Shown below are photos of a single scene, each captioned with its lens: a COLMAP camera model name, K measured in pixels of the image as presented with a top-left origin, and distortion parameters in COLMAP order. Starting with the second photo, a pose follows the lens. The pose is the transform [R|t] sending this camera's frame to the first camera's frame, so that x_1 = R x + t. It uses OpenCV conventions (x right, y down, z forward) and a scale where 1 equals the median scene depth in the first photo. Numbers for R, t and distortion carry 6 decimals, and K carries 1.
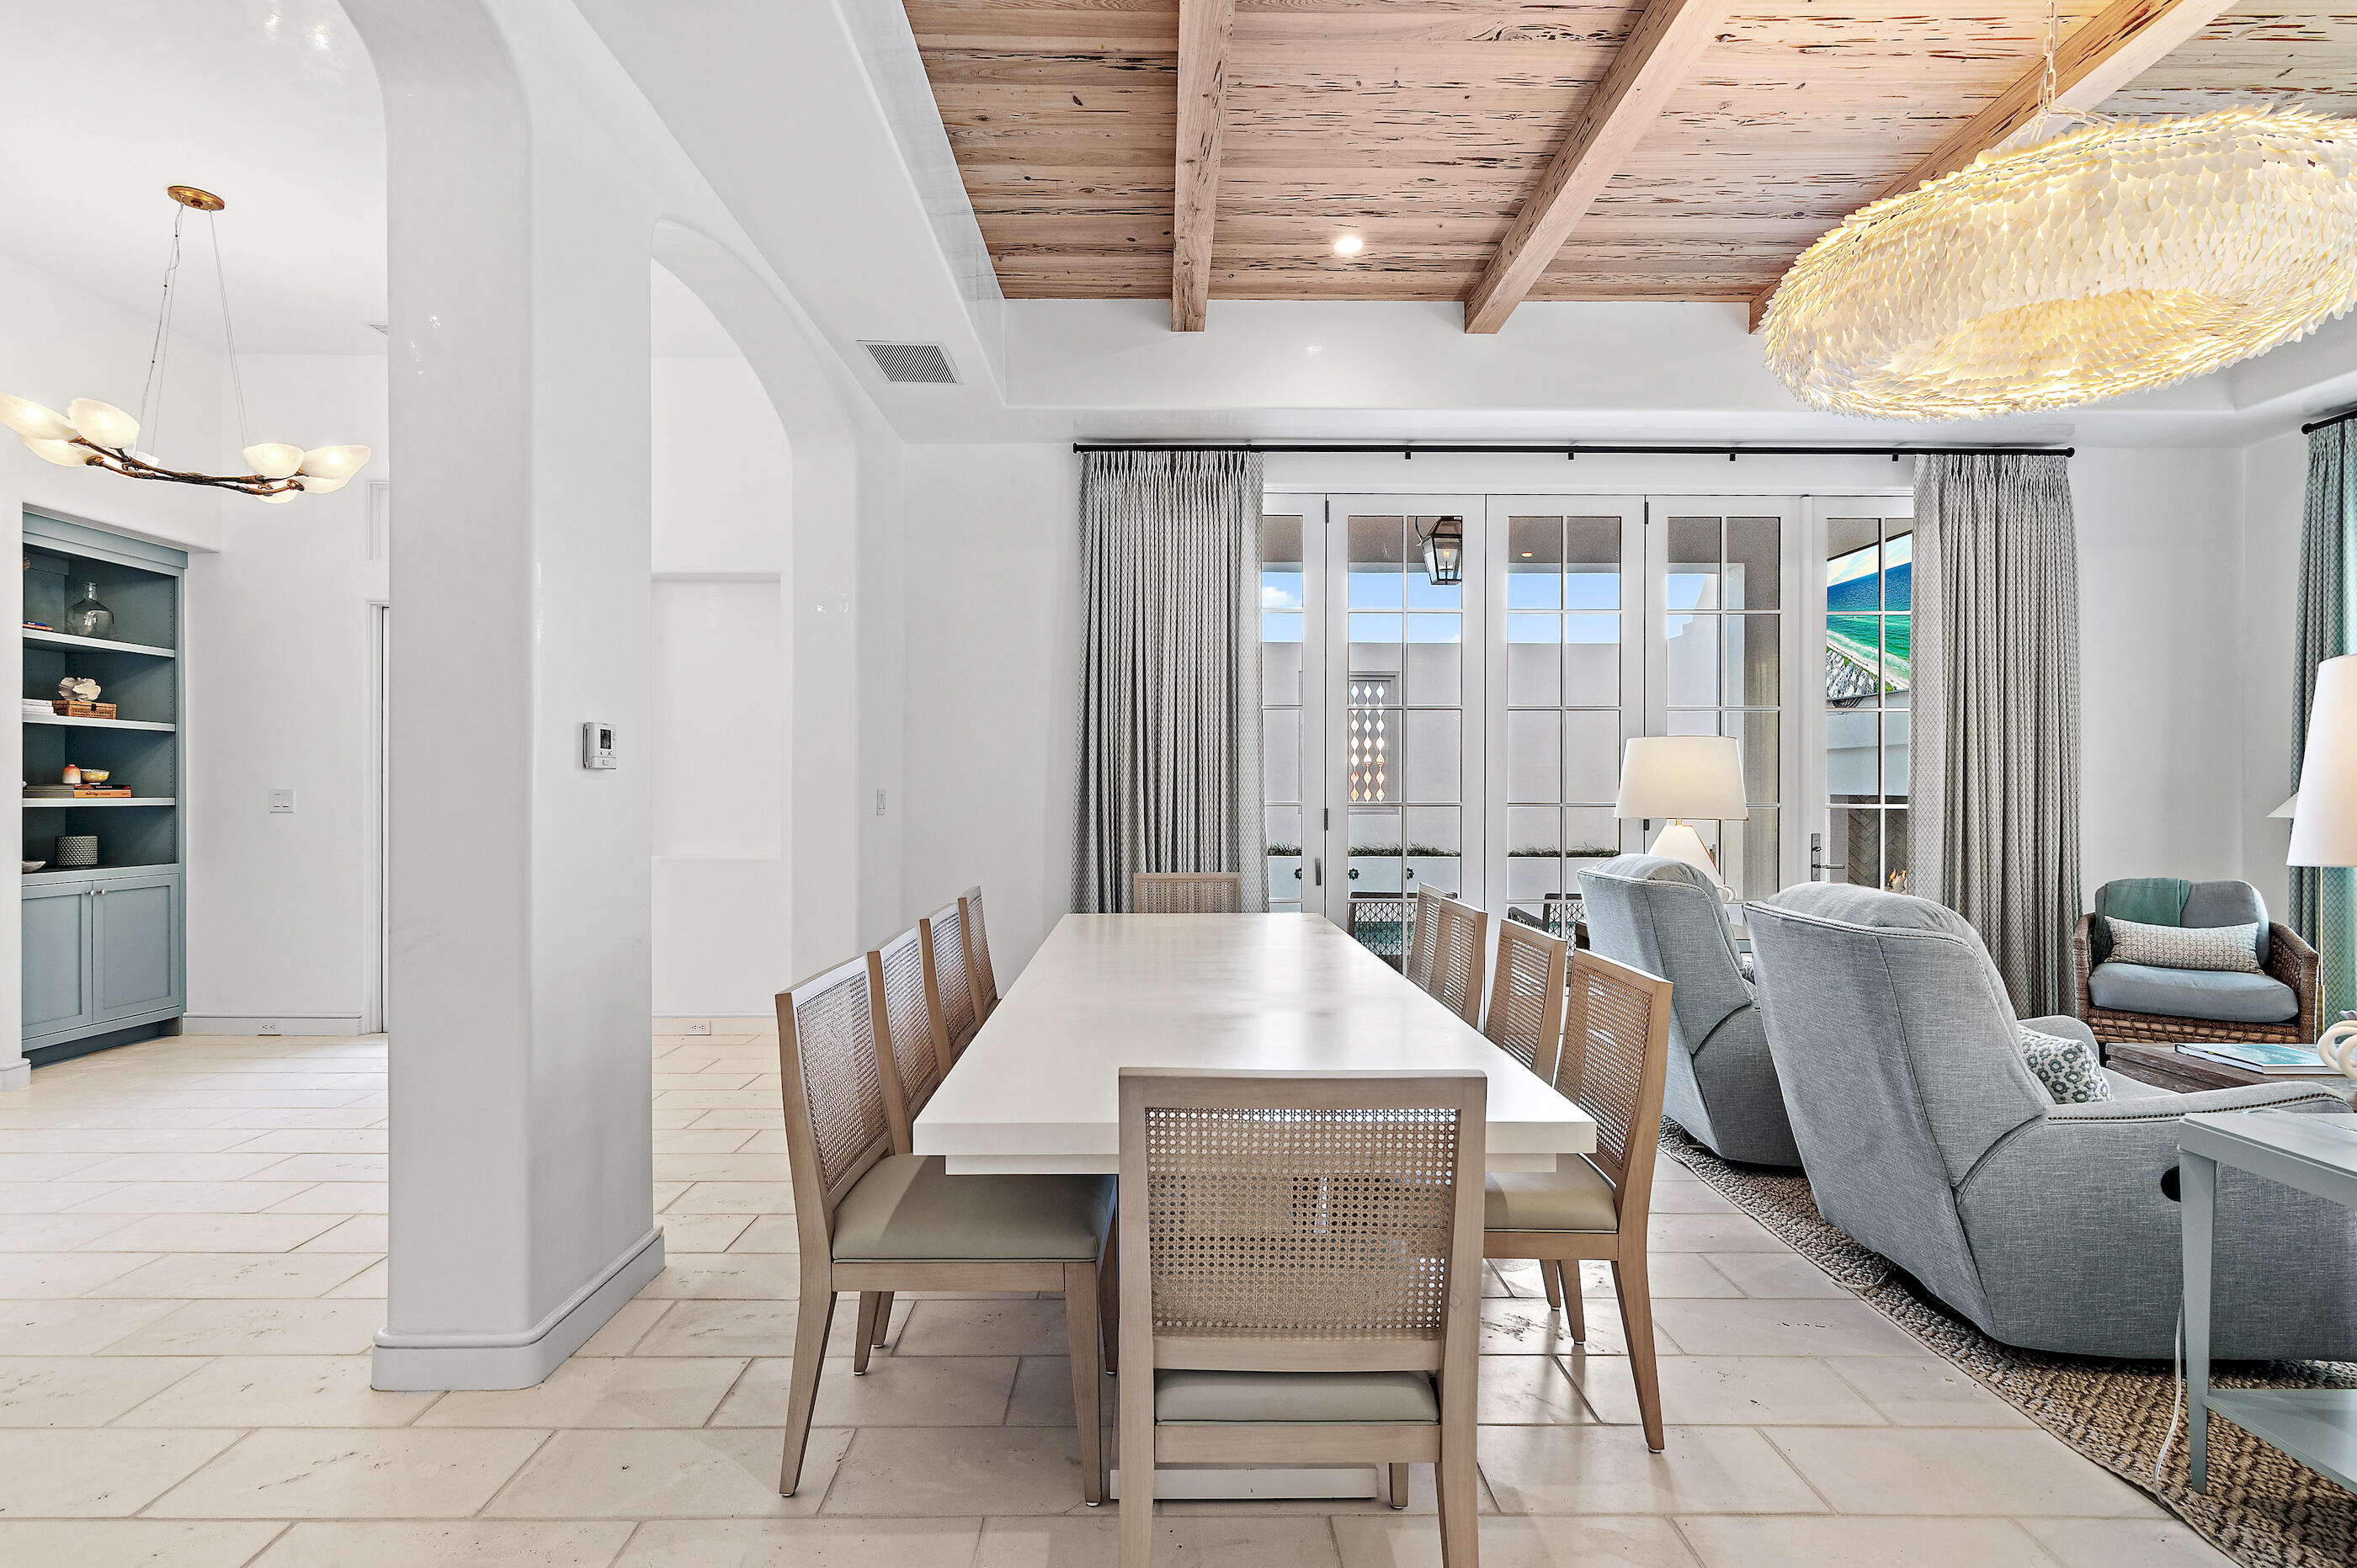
lens RADIAL K [[1192.7, 0, 1163.8], [0, 1192.7, 790.9], [0, 0, 1]] dist [-0.000936, 0.001326]
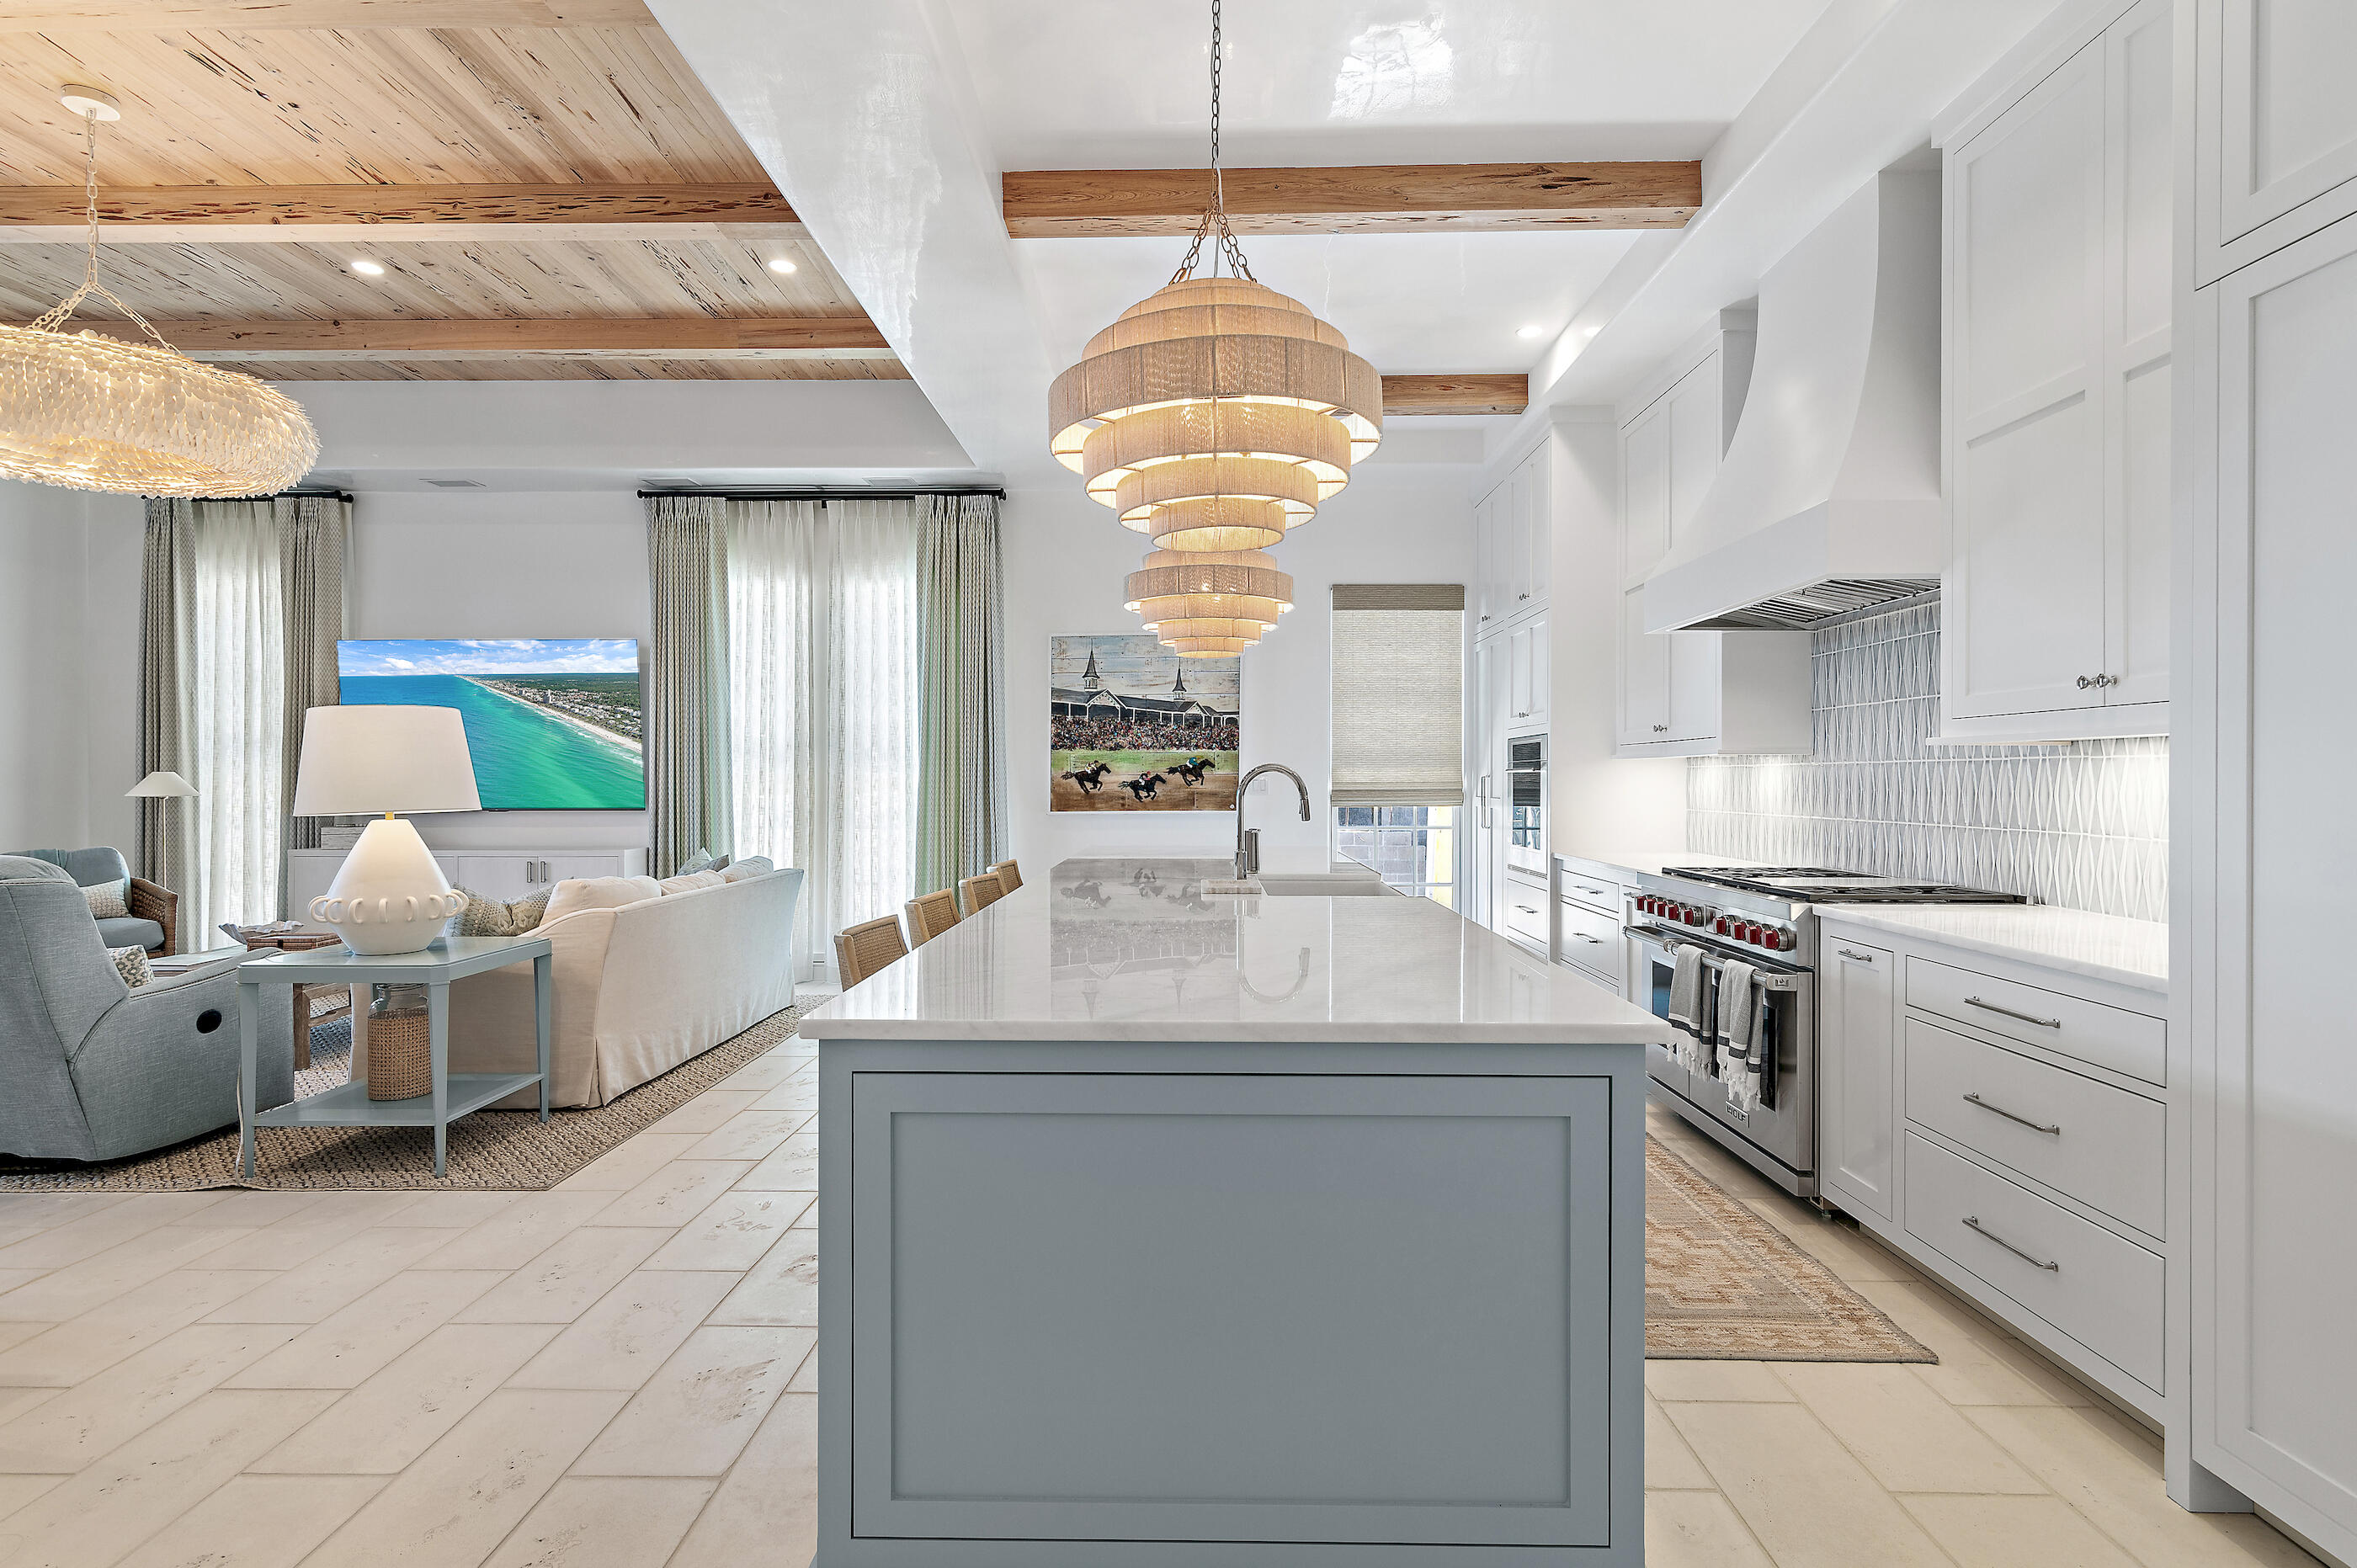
lens RADIAL K [[1192.7, 0, 1175.5], [0, 1192.7, 791.8], [0, 0, 1]] dist [-0.000936, 0.001326]
pose [[0.021915, -0.013077, 0.999674, -0.588276], [-0.001271, 0.999913, 0.013108, -0.001305], [-0.999759, -0.001558, 0.021896, -0.274138]]
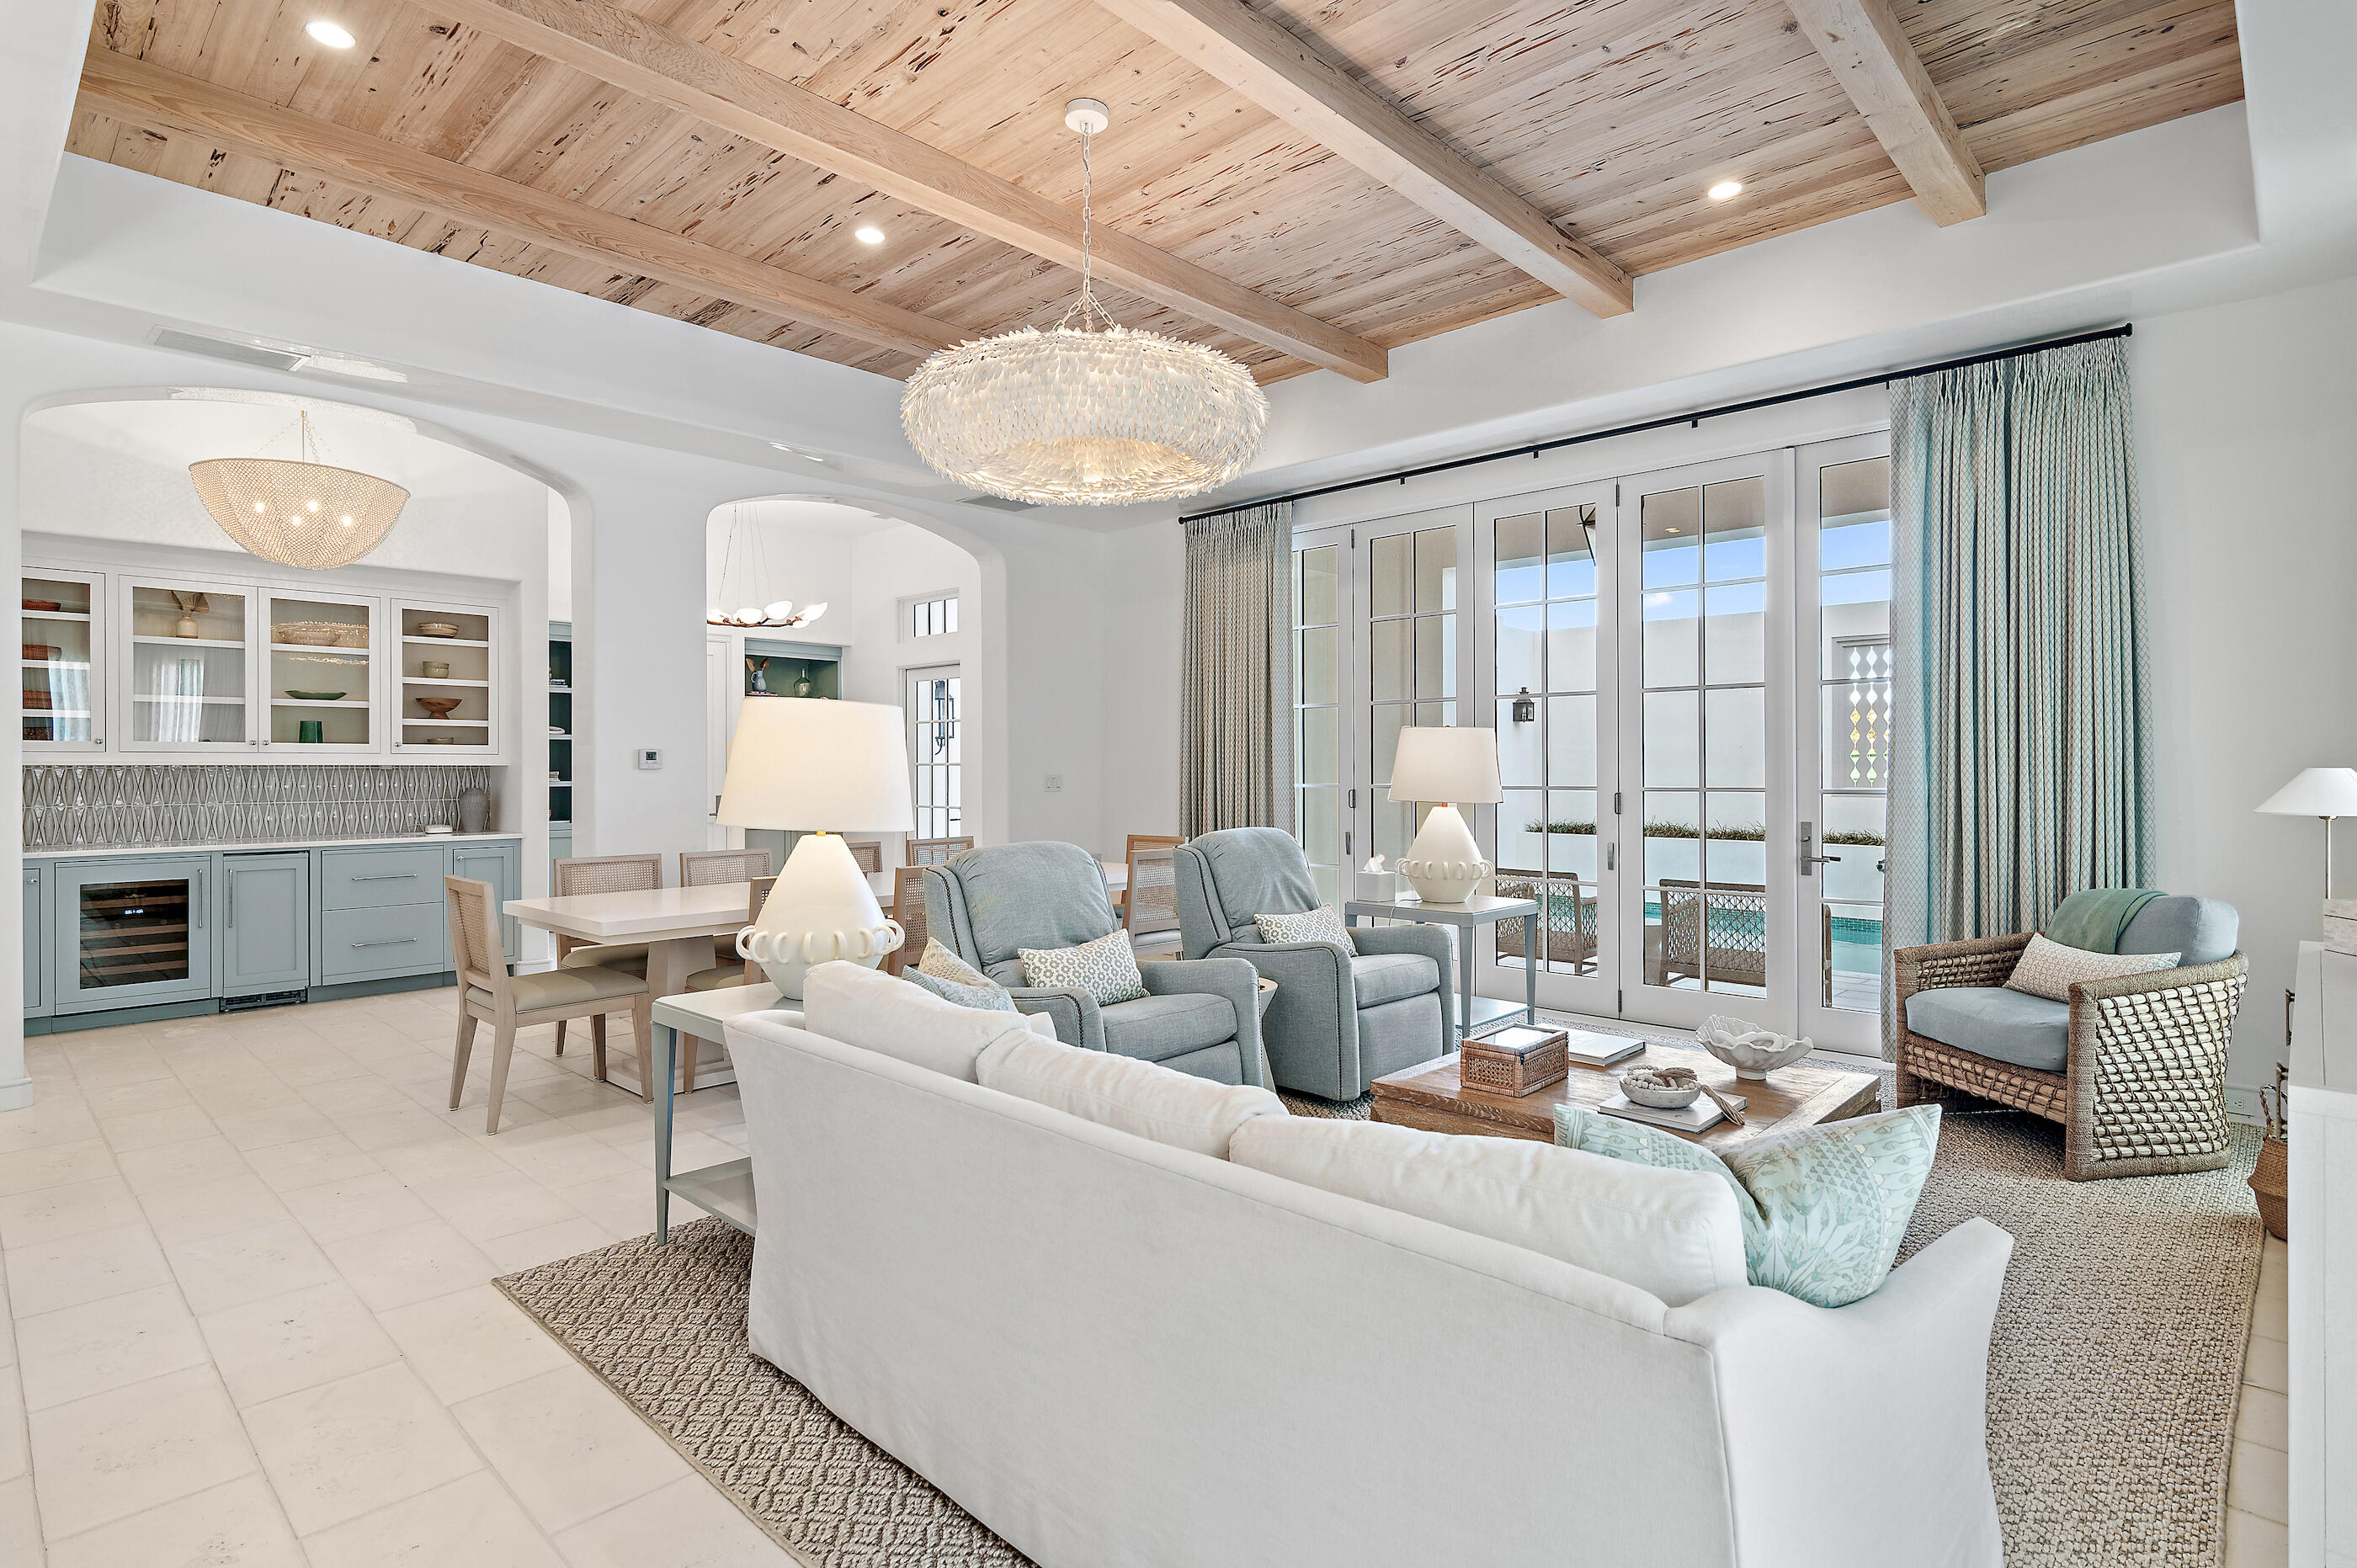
lens RADIAL K [[1192.7, 0, 1180.7], [0, 1192.7, 781.0], [0, 0, 1]] dist [-0.000936, 0.001326]
pose [[0.719586, 0.003292, -0.694396, 0.857743], [0.005090, 0.999937, 0.010014, -0.006895], [0.694385, -0.010740, 0.719524, 0.030163]]
